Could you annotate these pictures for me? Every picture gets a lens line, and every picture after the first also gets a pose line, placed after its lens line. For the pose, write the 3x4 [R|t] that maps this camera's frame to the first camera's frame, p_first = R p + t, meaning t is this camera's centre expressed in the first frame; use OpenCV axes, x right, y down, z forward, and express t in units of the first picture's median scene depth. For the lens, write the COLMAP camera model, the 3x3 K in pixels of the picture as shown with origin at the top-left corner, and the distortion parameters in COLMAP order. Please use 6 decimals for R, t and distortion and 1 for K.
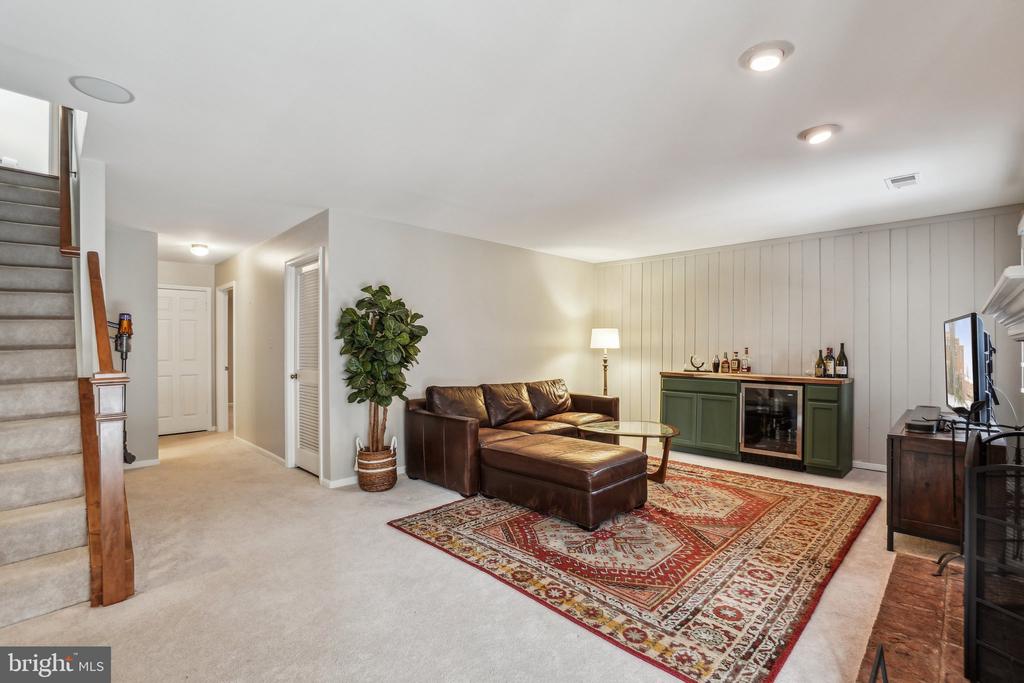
lens RADIAL K [[470.4, 0, 509.1], [0, 470.4, 338.4], [0, 0, 1]] dist [-0.060632, 0.026842]
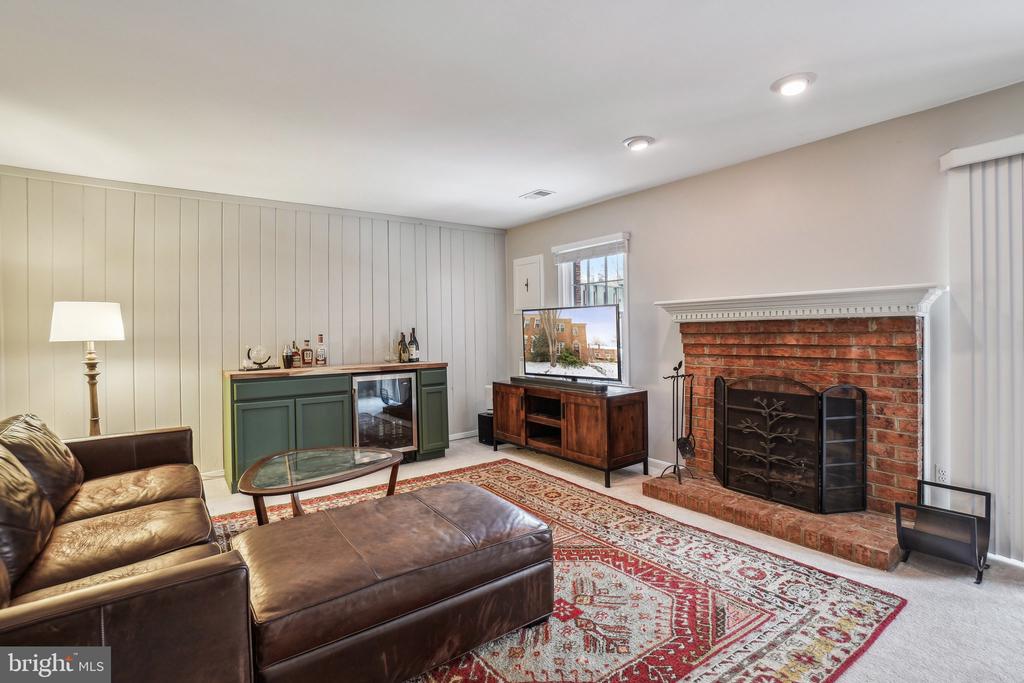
lens RADIAL K [[485.6, 0, 513.1], [0, 485.6, 326.7], [0, 0, 1]] dist [-0.069334, 0.028033]
pose [[0.141435, -0.000358, 0.989947, -0.531647], [0.003213, 0.999995, -0.000097, 0.015516], [-0.989942, 0.003195, 0.141435, 1.068811]]
